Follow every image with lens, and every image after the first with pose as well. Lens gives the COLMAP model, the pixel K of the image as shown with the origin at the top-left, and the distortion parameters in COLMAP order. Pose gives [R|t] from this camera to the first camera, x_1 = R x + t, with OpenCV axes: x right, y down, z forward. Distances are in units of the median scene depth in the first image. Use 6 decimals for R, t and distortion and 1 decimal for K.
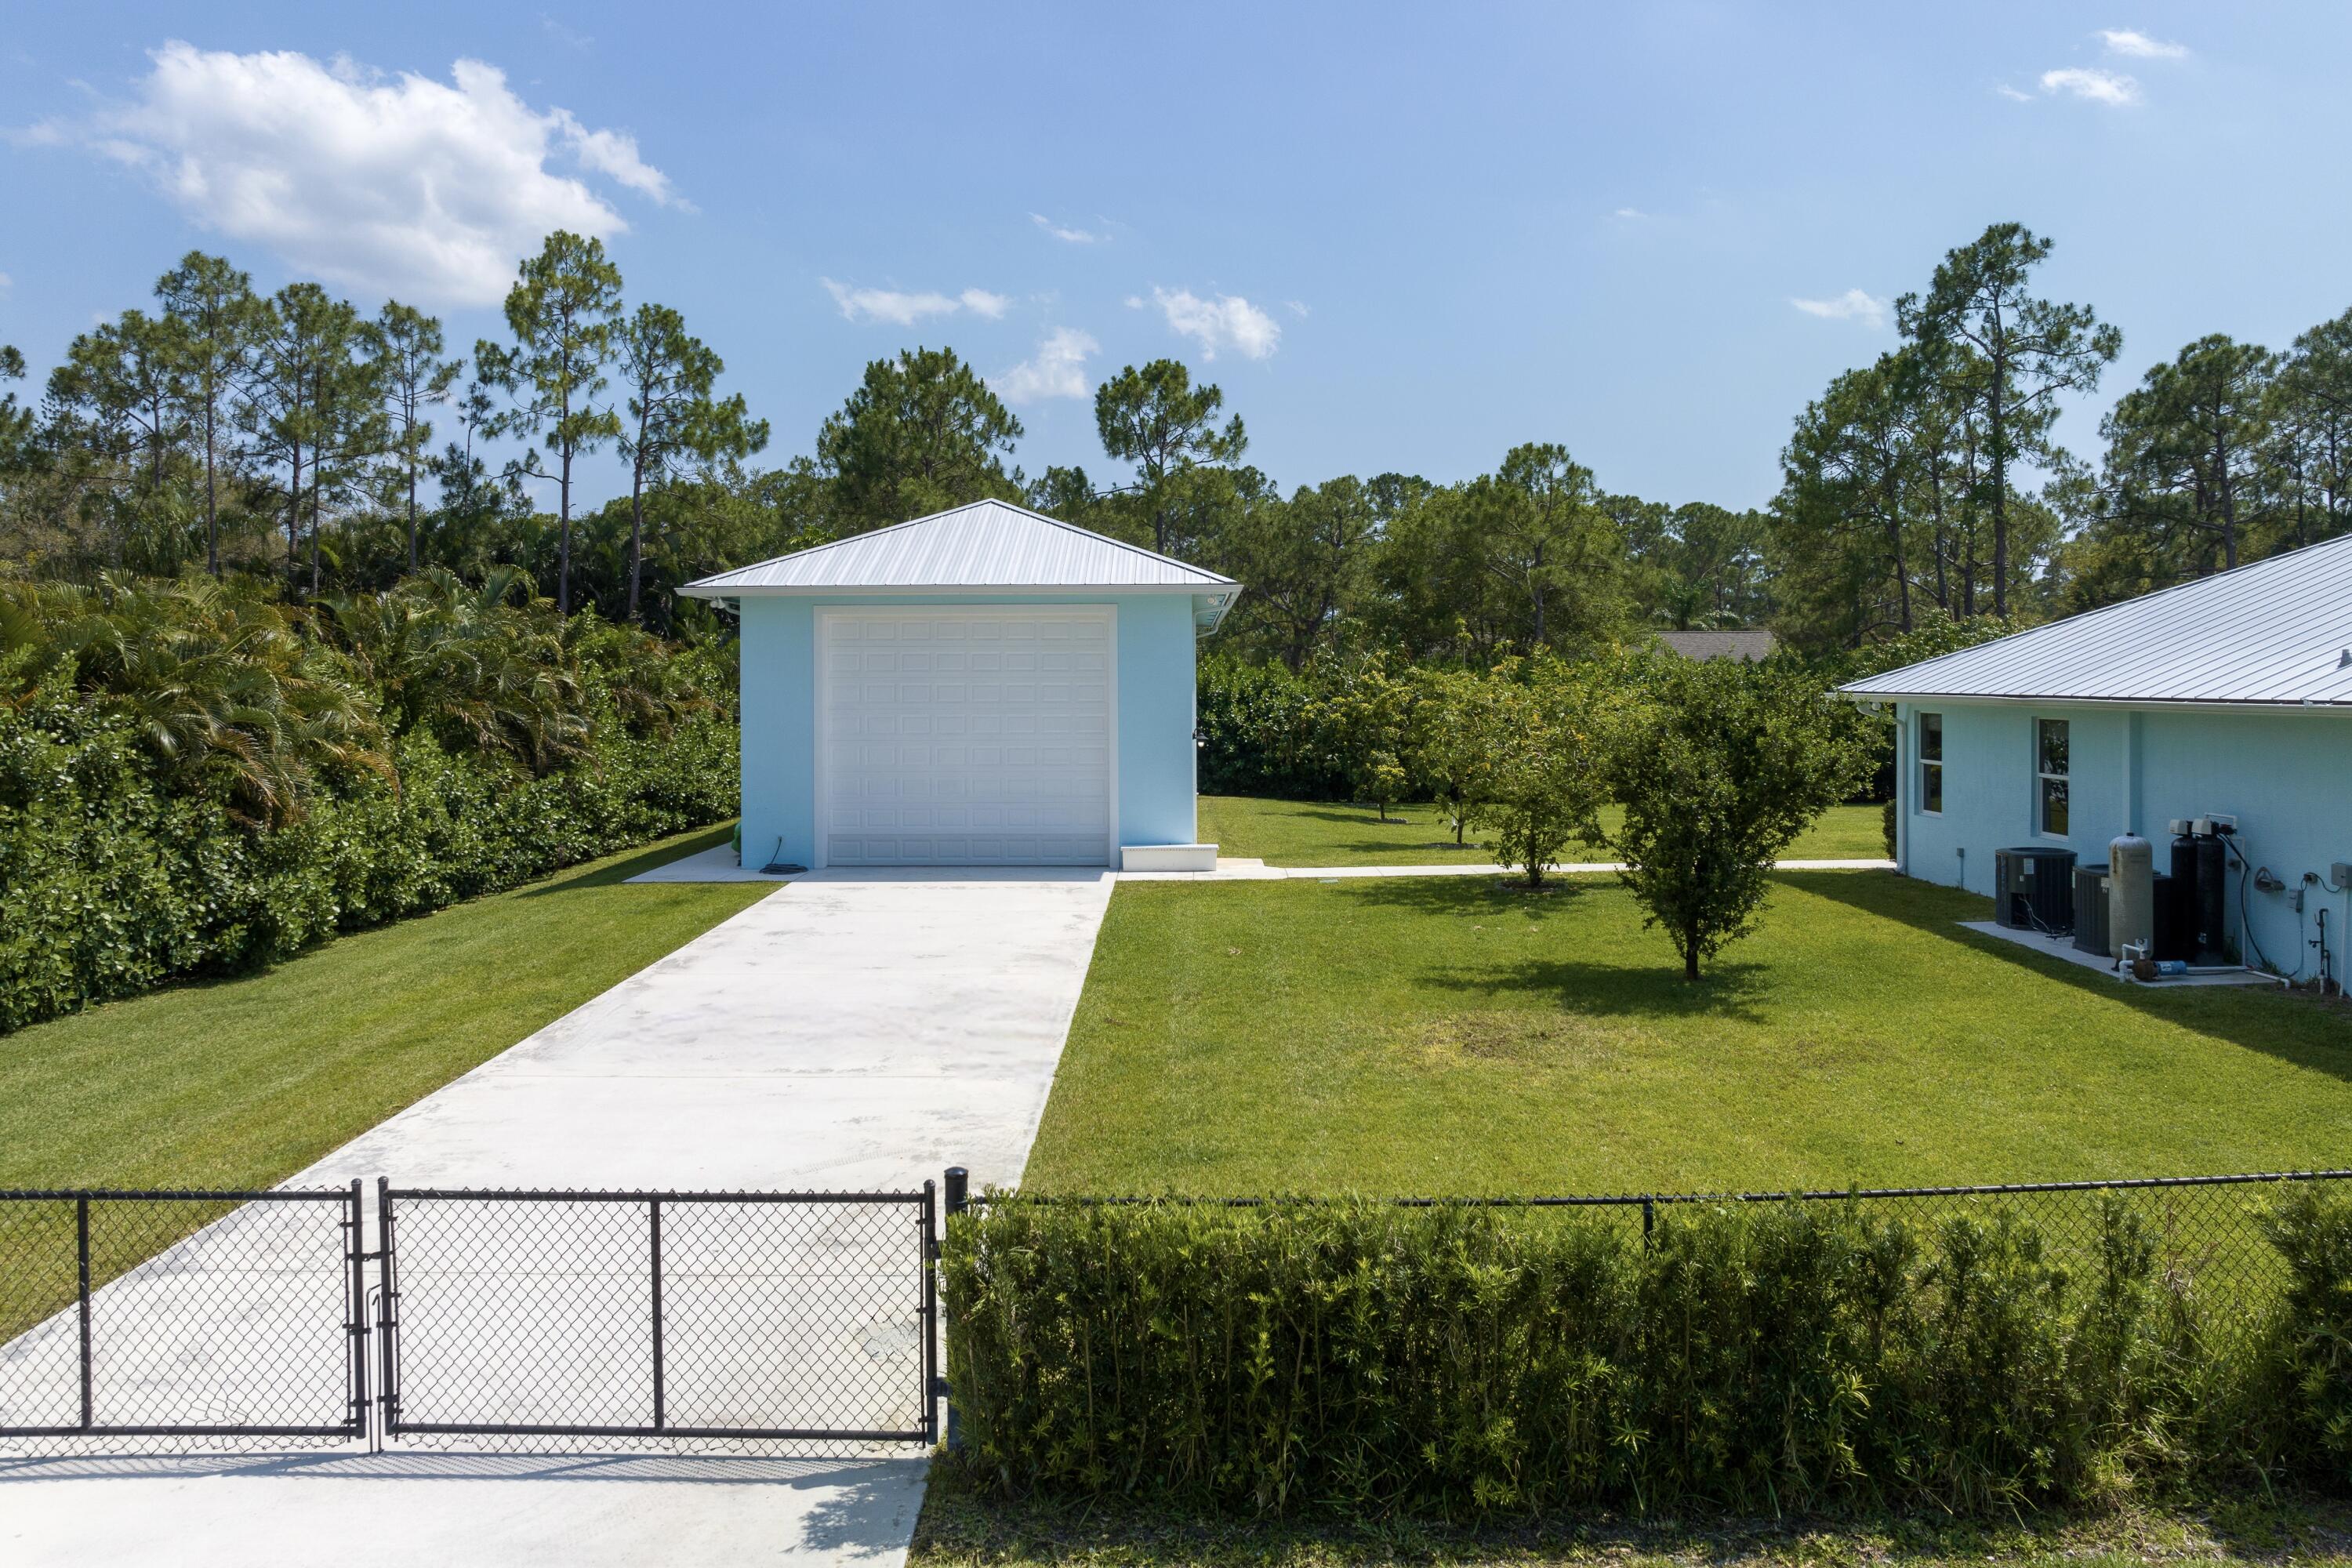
lens RADIAL K [[1703.7, 0, 1168.7], [0, 1703.7, 705.9], [0, 0, 1]] dist [-0.034638, -0.001162]
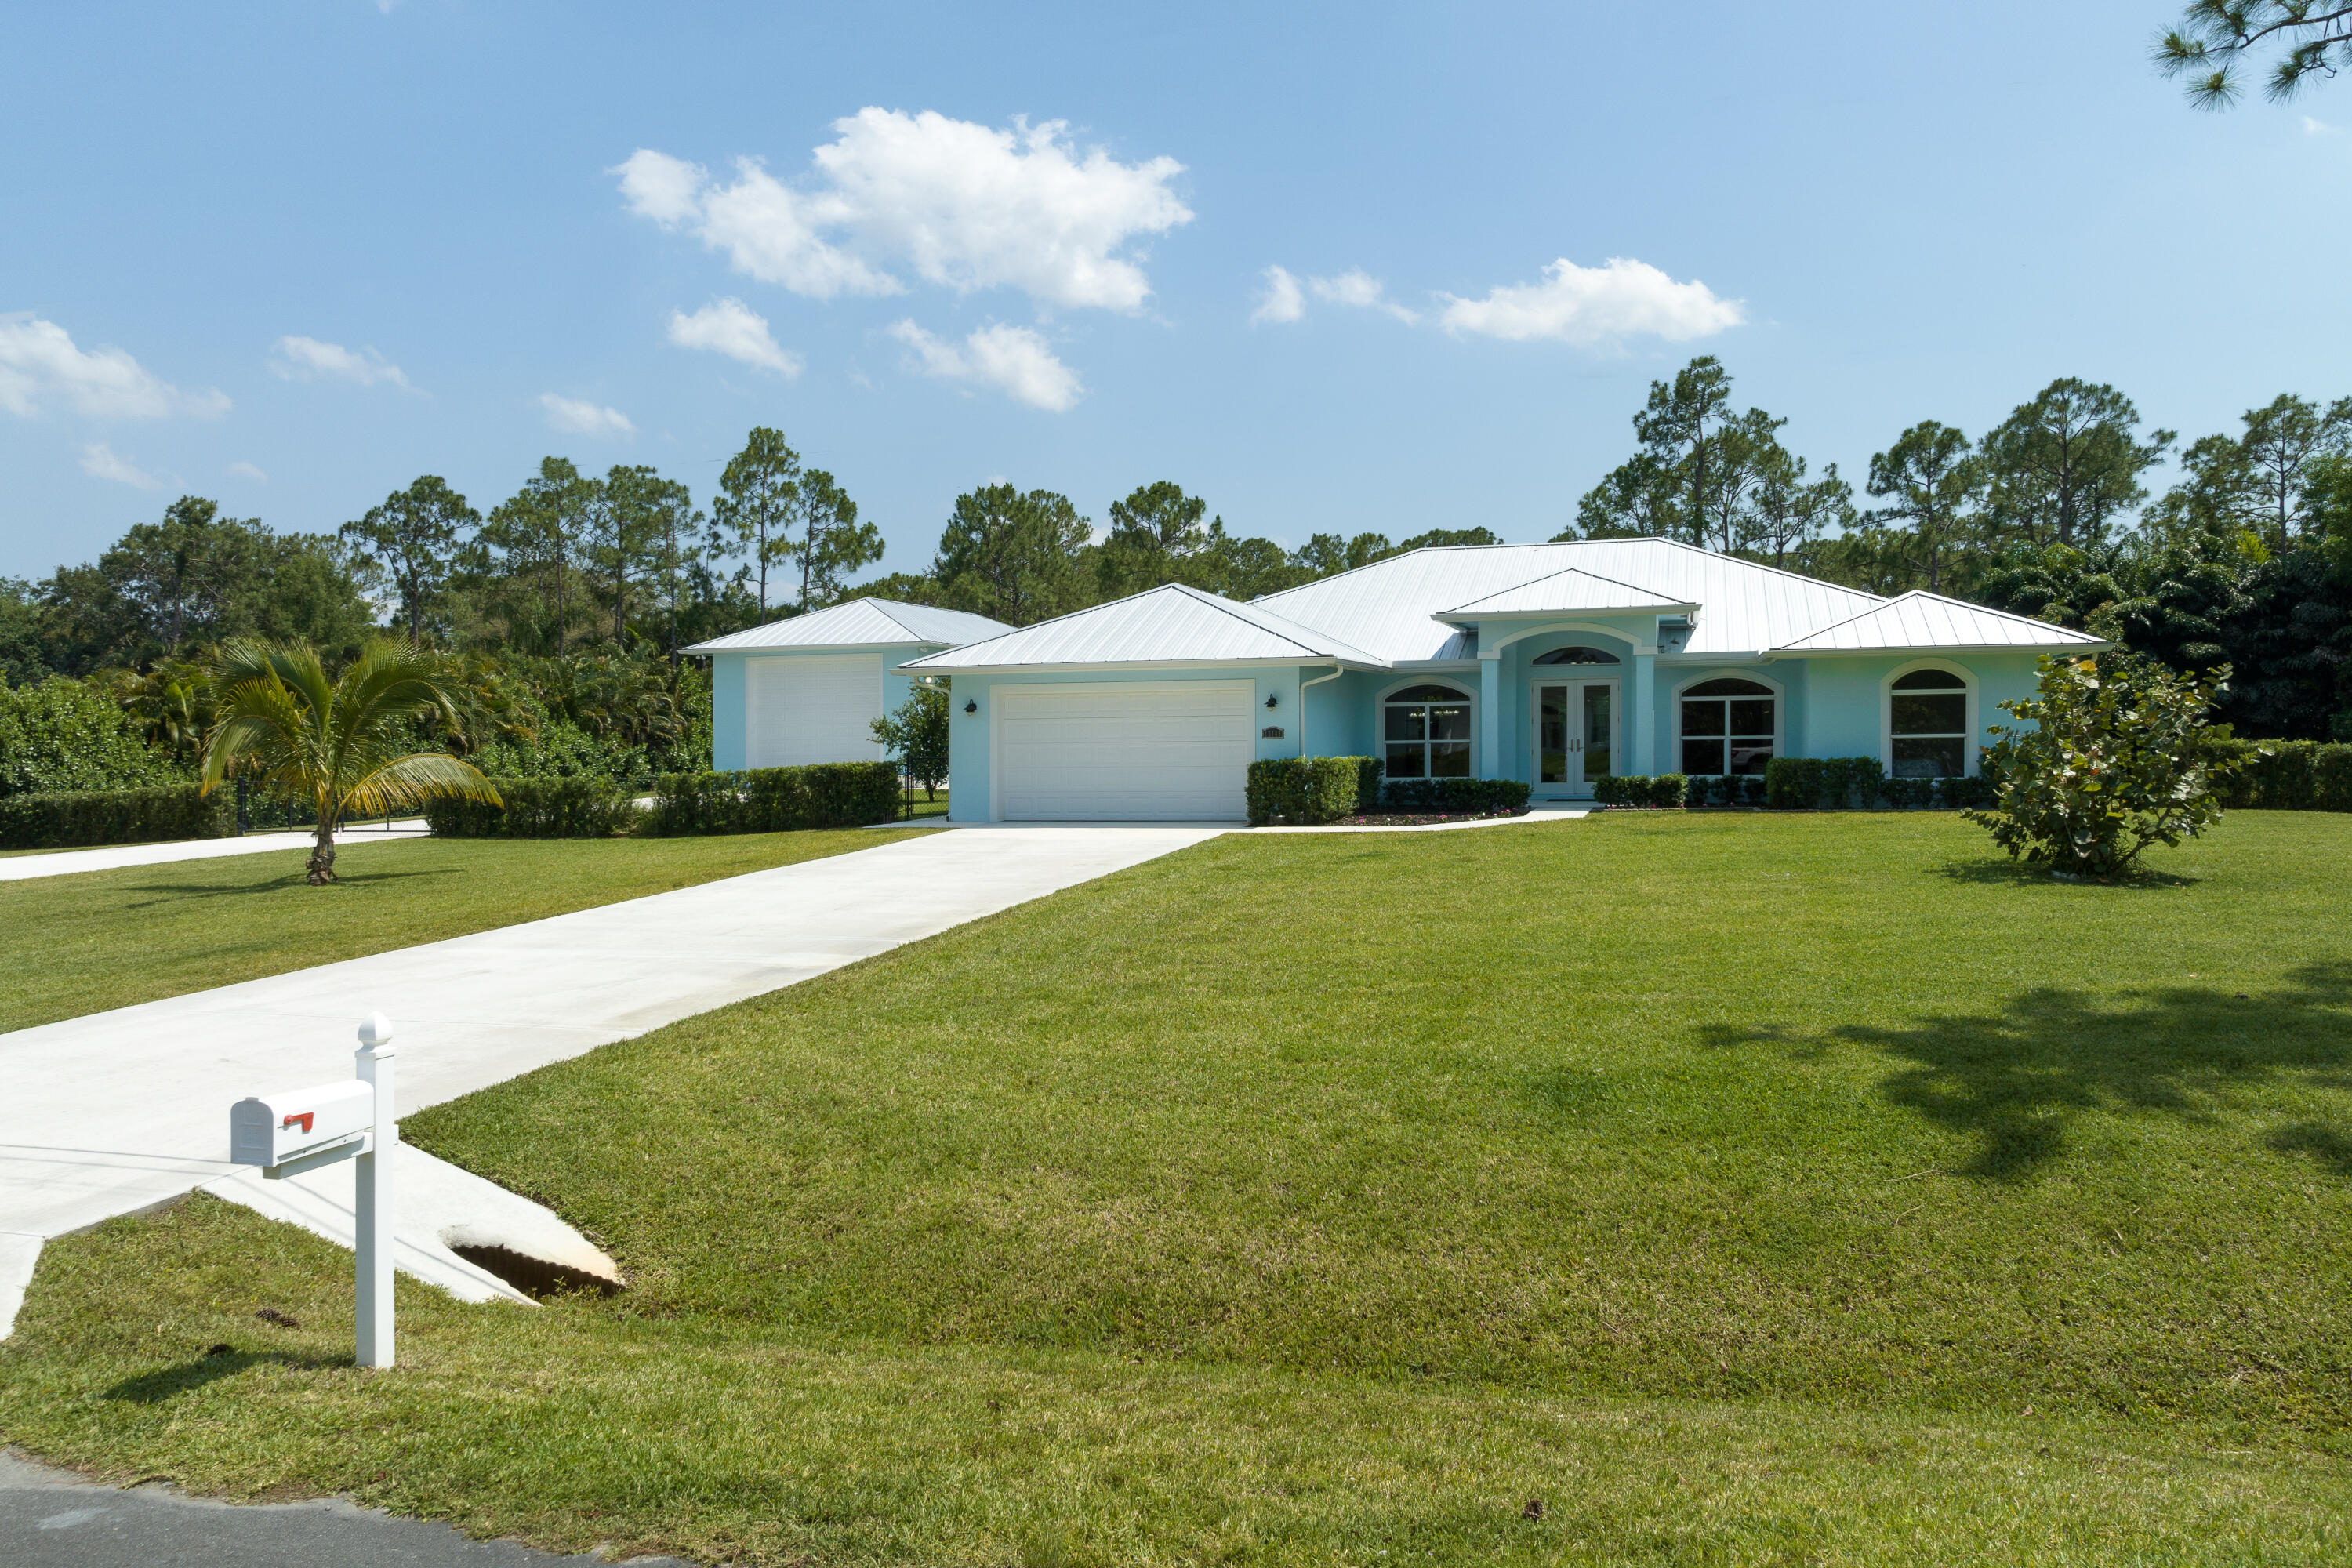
lens RADIAL K [[1703.7, 0, 1184.2], [0, 1703.7, 759.3], [0, 0, 1]] dist [-0.034638, -0.001162]
pose [[0.962370, -0.006699, -0.271661, 0.449332], [0.007375, 0.999972, 0.001465, 0.033385], [0.271643, -0.003413, 0.962392, -0.425130]]
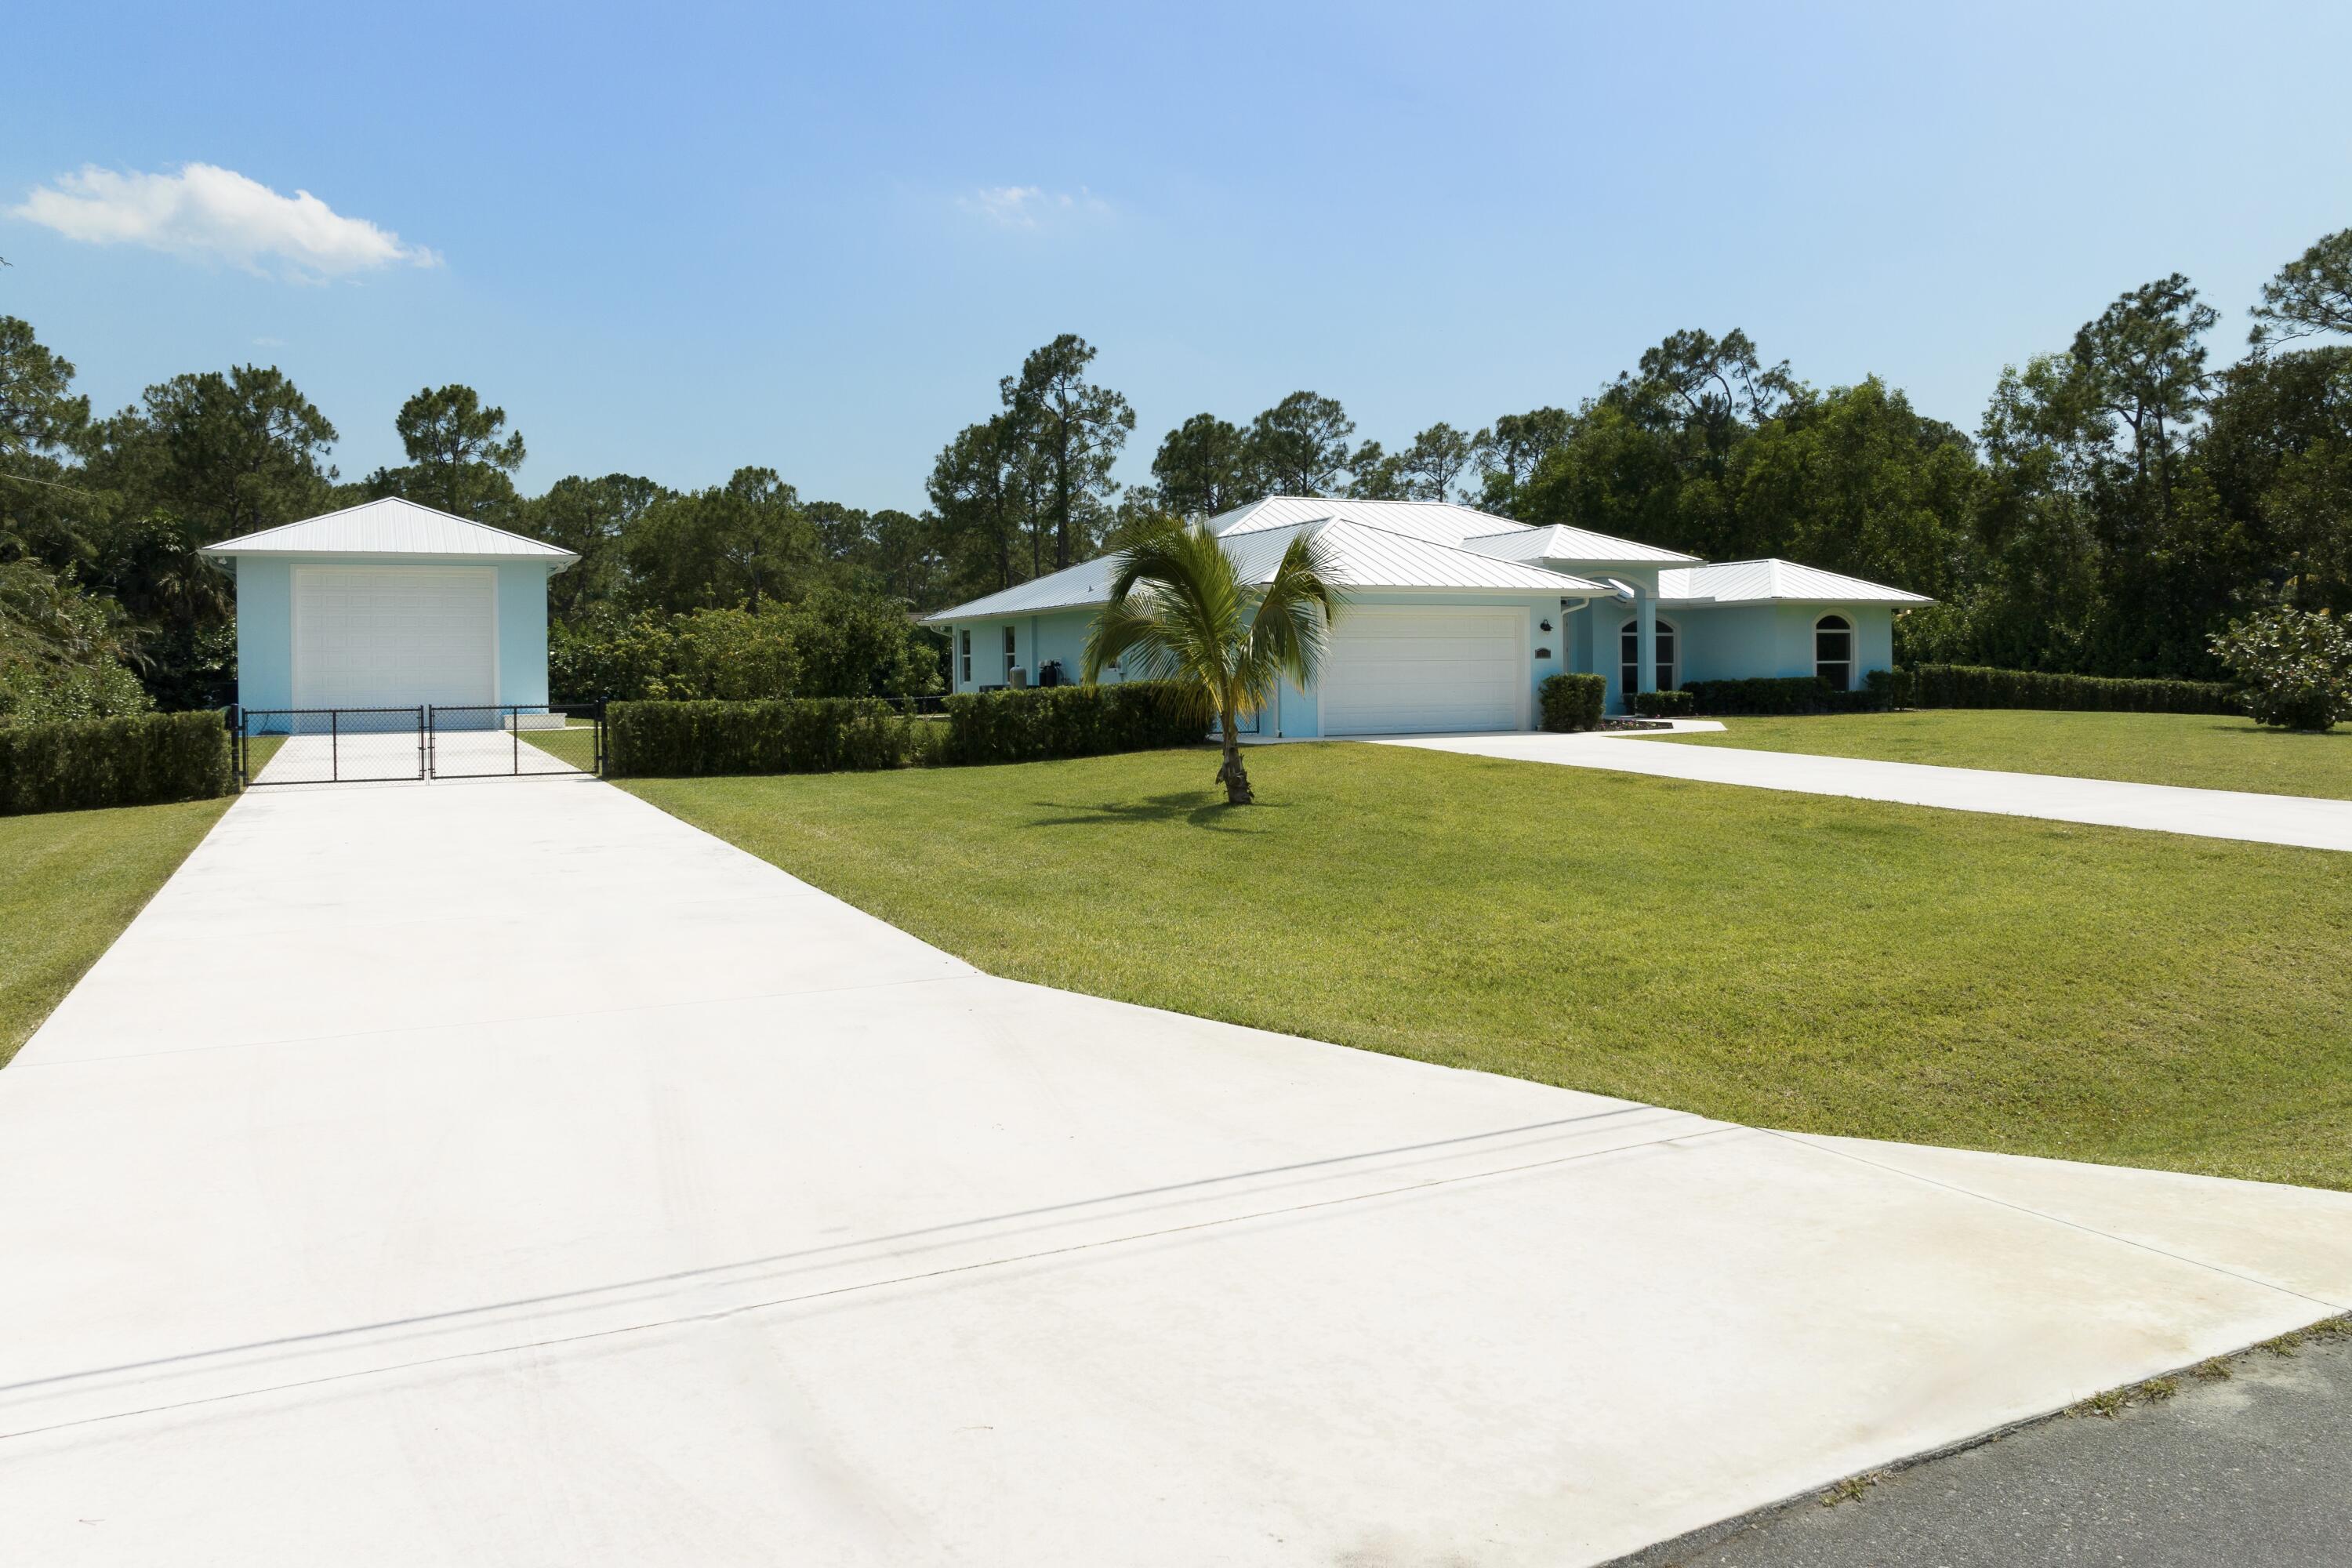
lens RADIAL K [[1703.7, 0, 1183.6], [0, 1703.7, 693.1], [0, 0, 1]] dist [-0.034638, -0.001162]
pose [[0.895657, -0.010682, 0.444616, -0.088803], [0.014220, 0.999888, -0.004624, 0.041988], [-0.444517, 0.010464, 0.895709, -0.396622]]
